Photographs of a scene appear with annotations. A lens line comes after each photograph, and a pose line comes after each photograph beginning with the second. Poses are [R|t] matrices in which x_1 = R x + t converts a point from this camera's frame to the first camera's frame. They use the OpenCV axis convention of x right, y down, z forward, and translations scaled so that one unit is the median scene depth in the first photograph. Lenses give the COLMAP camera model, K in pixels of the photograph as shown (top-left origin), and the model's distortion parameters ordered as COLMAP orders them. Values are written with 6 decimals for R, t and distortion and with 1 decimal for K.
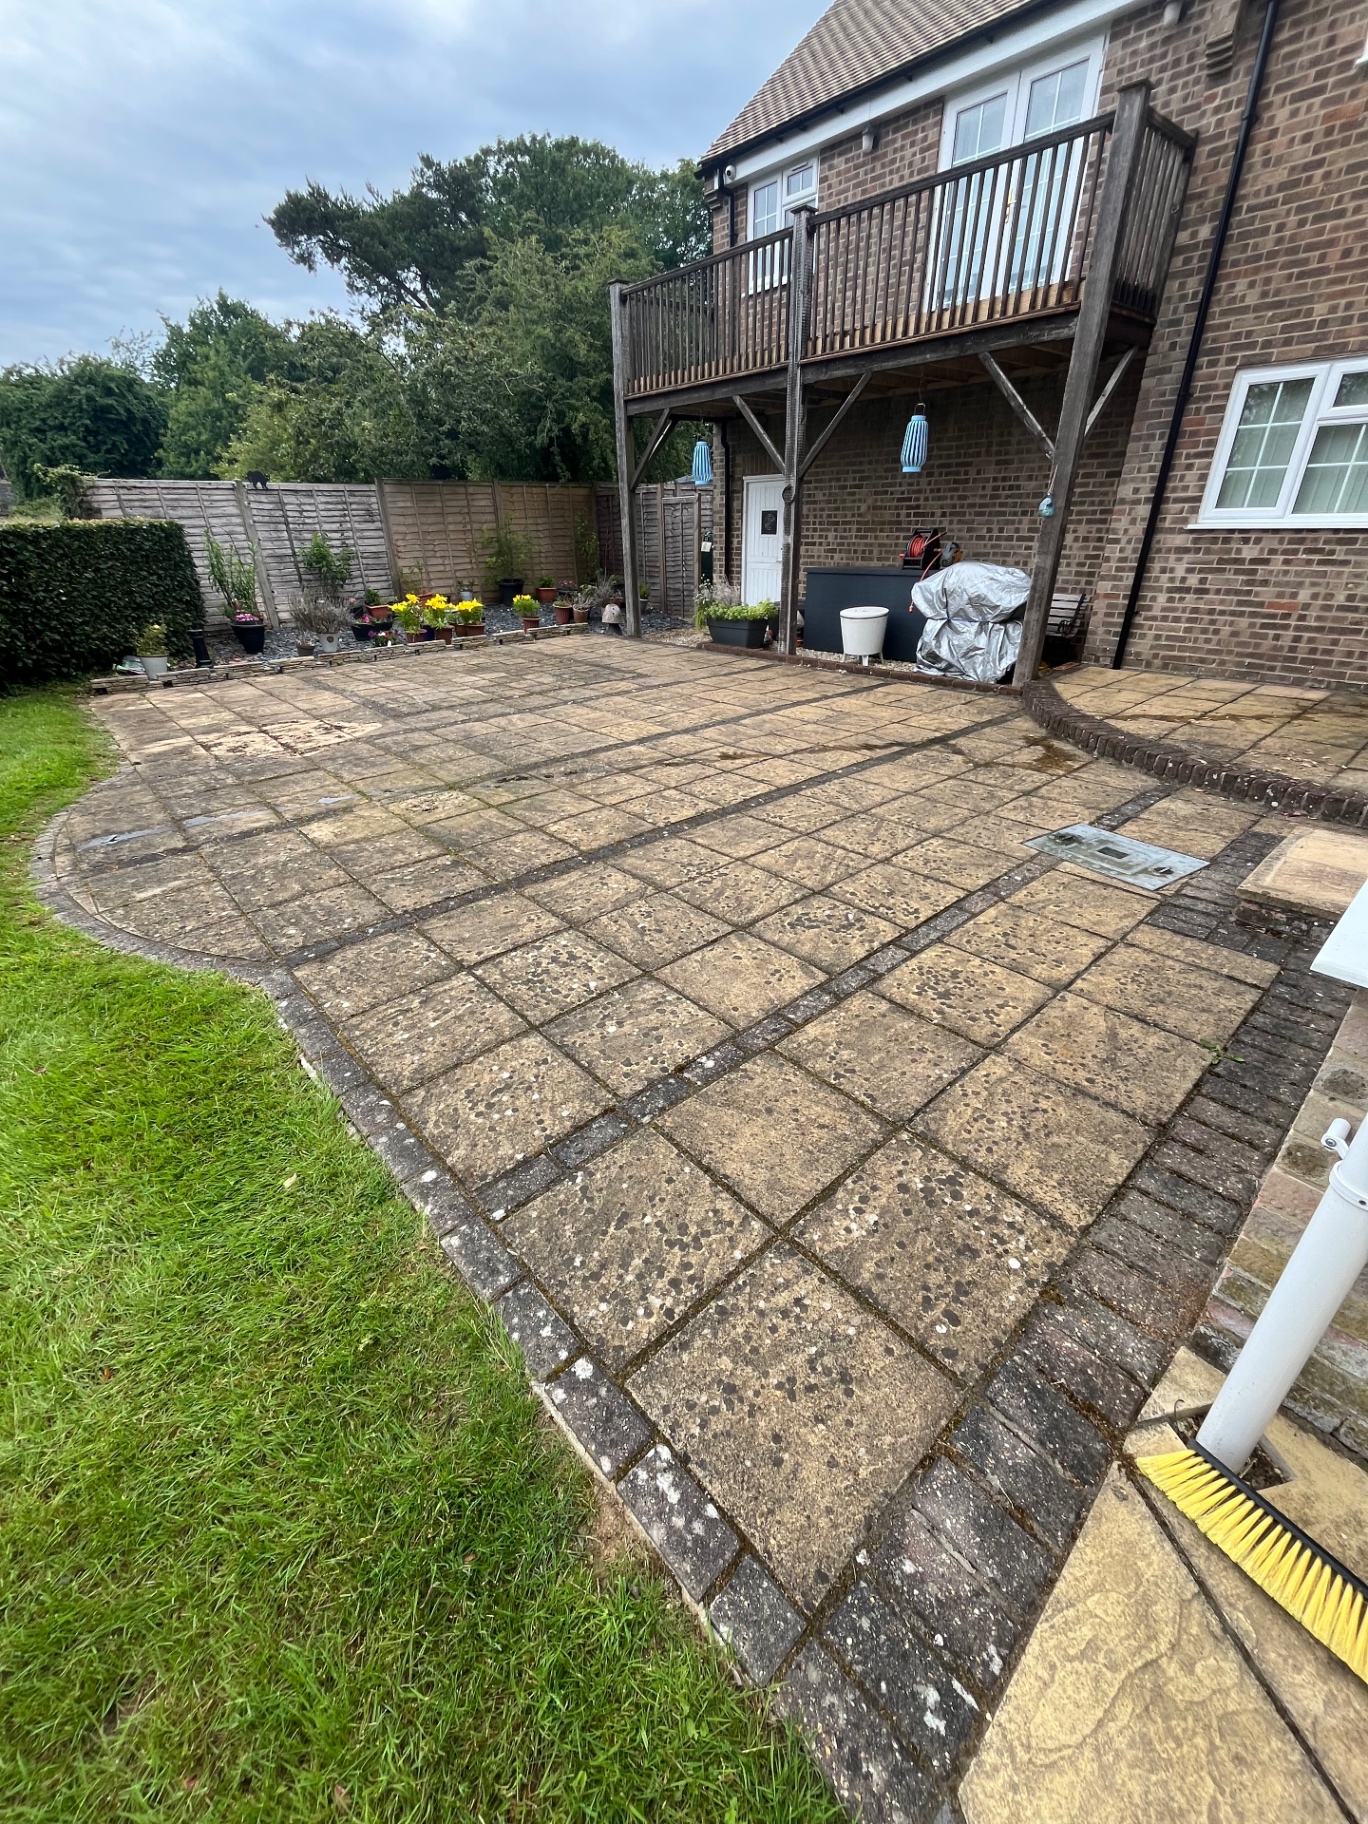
lens RADIAL K [[730.0, 0, 682.0], [0, 730.0, 909.9], [0, 0, 1]] dist [-0.004269, -0.000340]
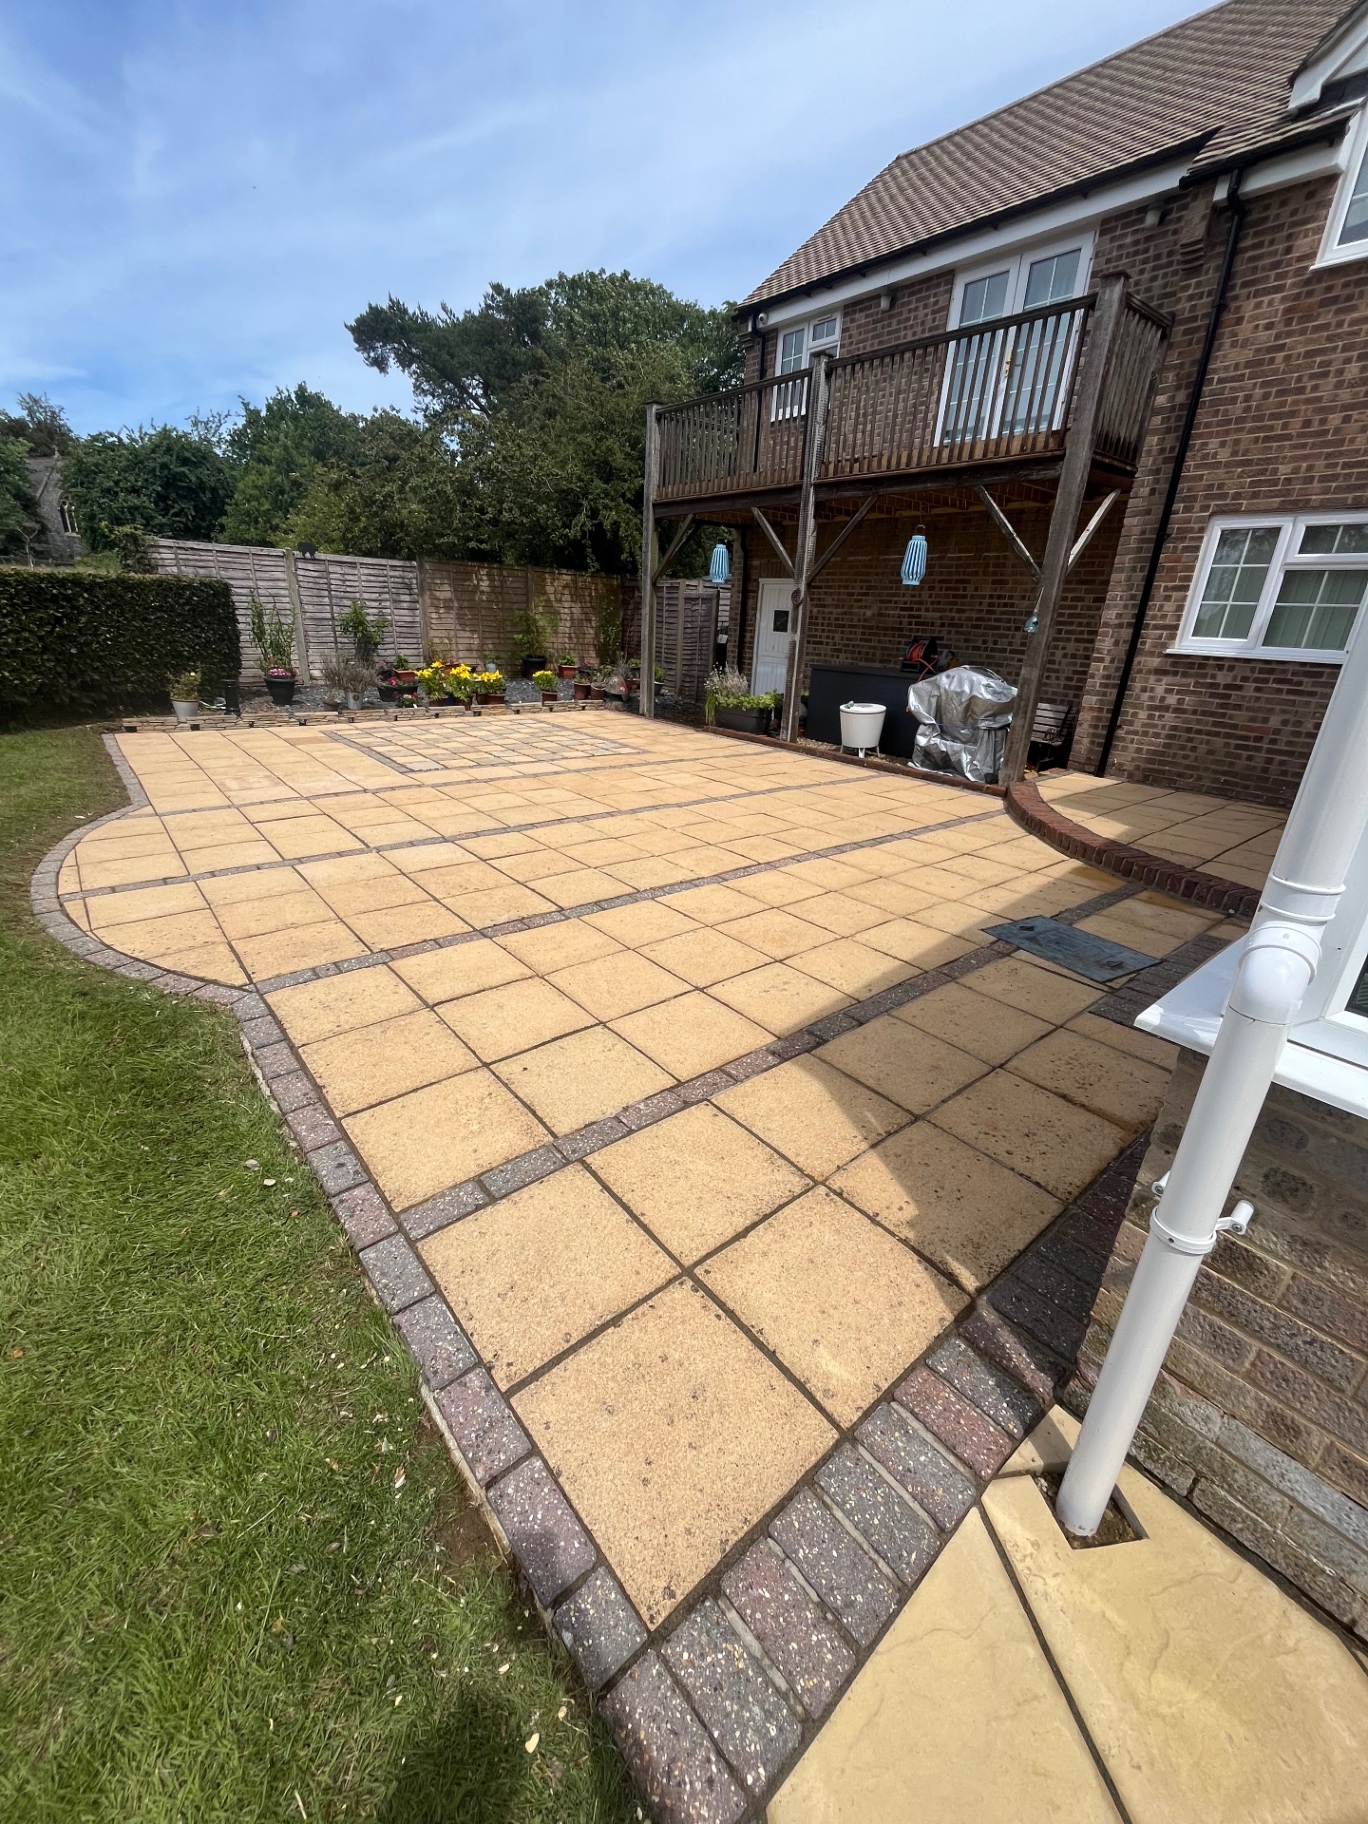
lens RADIAL K [[730.0, 0, 682.5], [0, 730.0, 911.0], [0, 0, 1]] dist [-0.004269, -0.000340]
pose [[0.997357, 0.072286, -0.007363, 0.025335], [-0.072660, 0.992087, -0.102386, 0.010943], [-0.000096, 0.102651, 0.994717, -0.020862]]
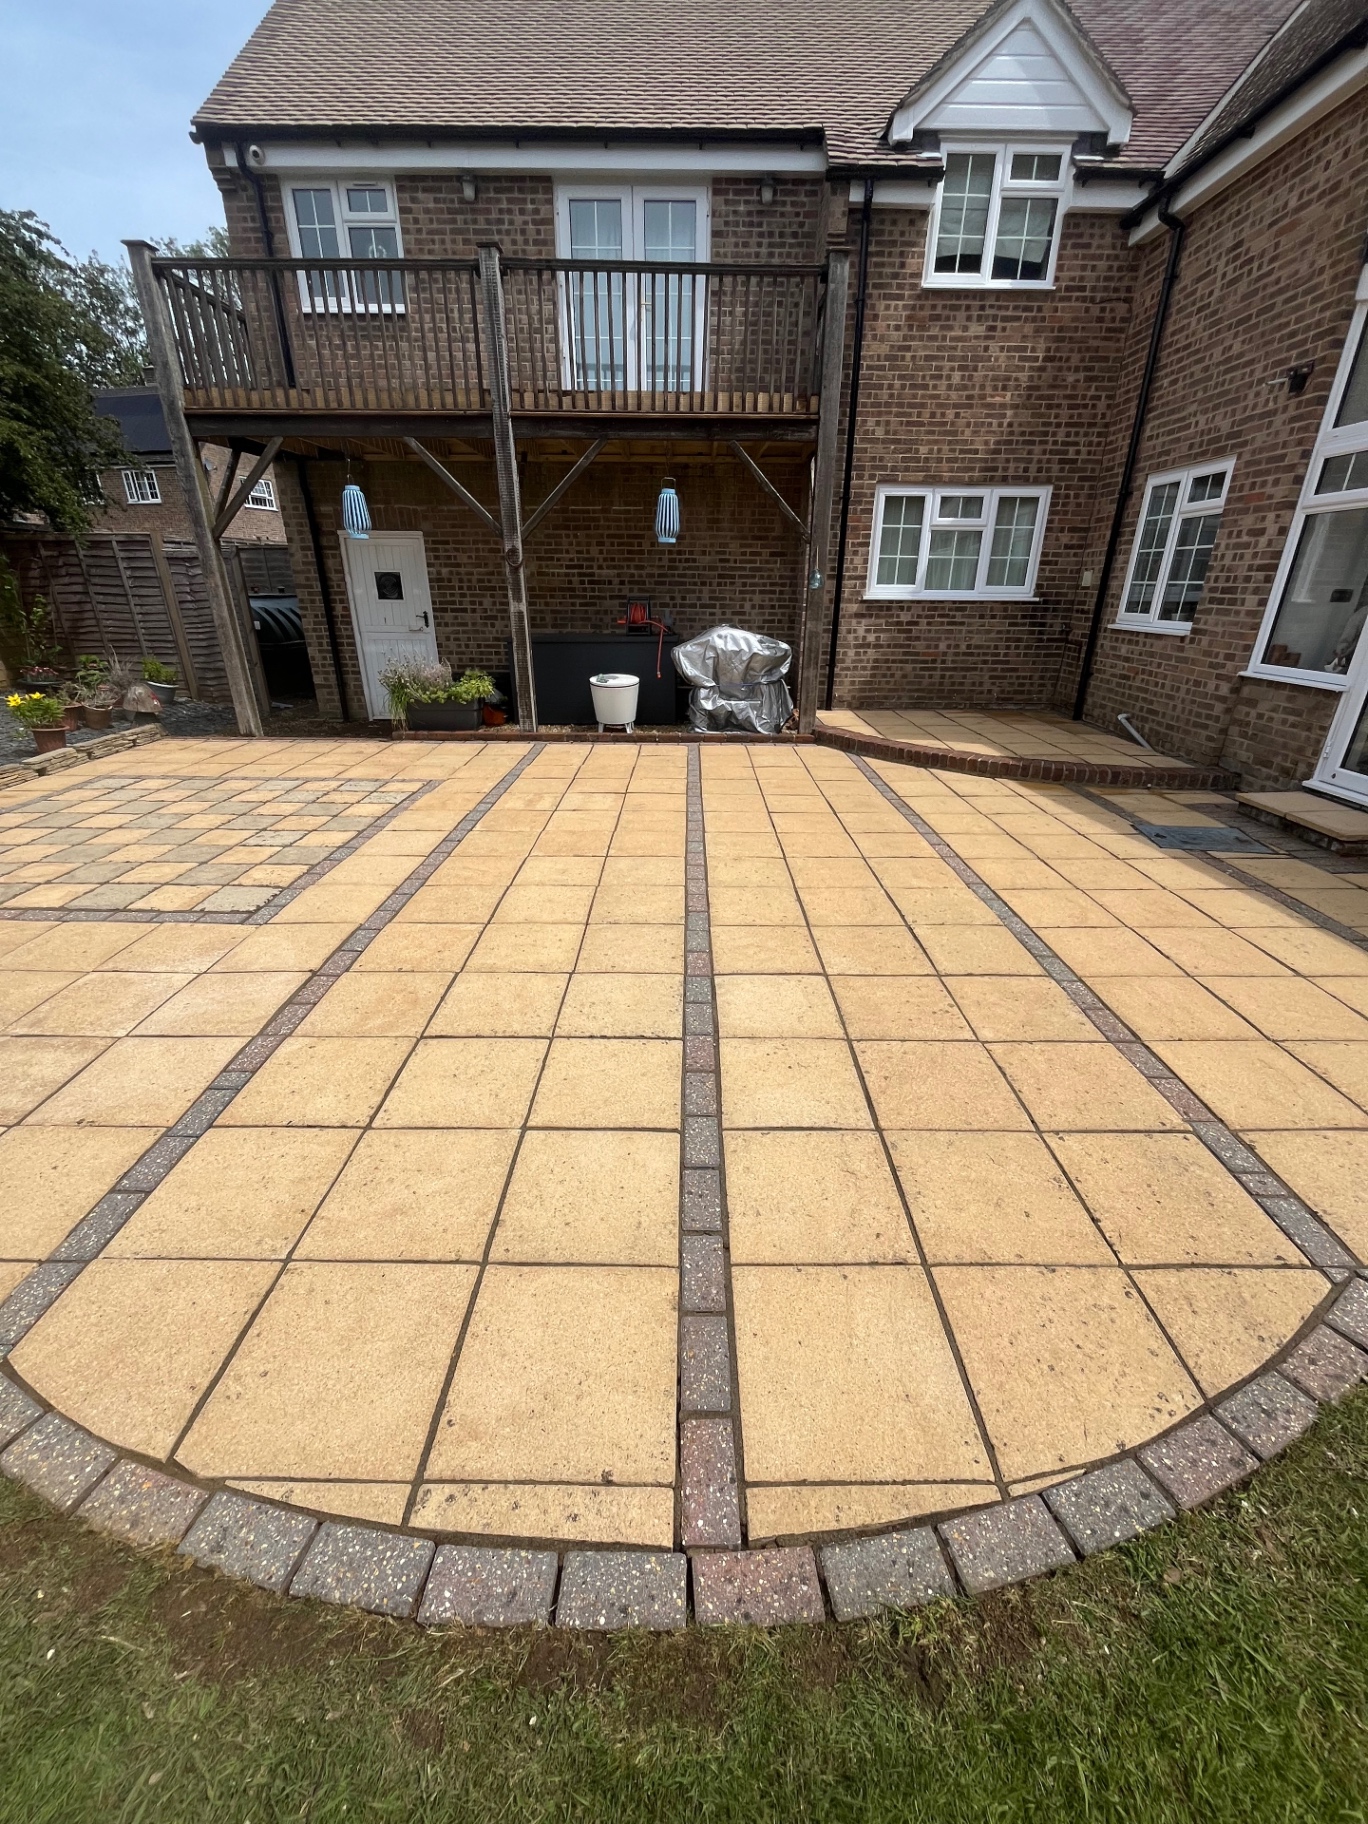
lens RADIAL K [[730.0, 0, 696.6], [0, 730.0, 911.6], [0, 0, 1]] dist [-0.004269, -0.000340]
pose [[0.663419, -0.288085, 0.690566, -0.563568], [0.334080, 0.939857, 0.071135, -0.201192], [-0.669526, 0.183512, 0.719762, 0.380938]]
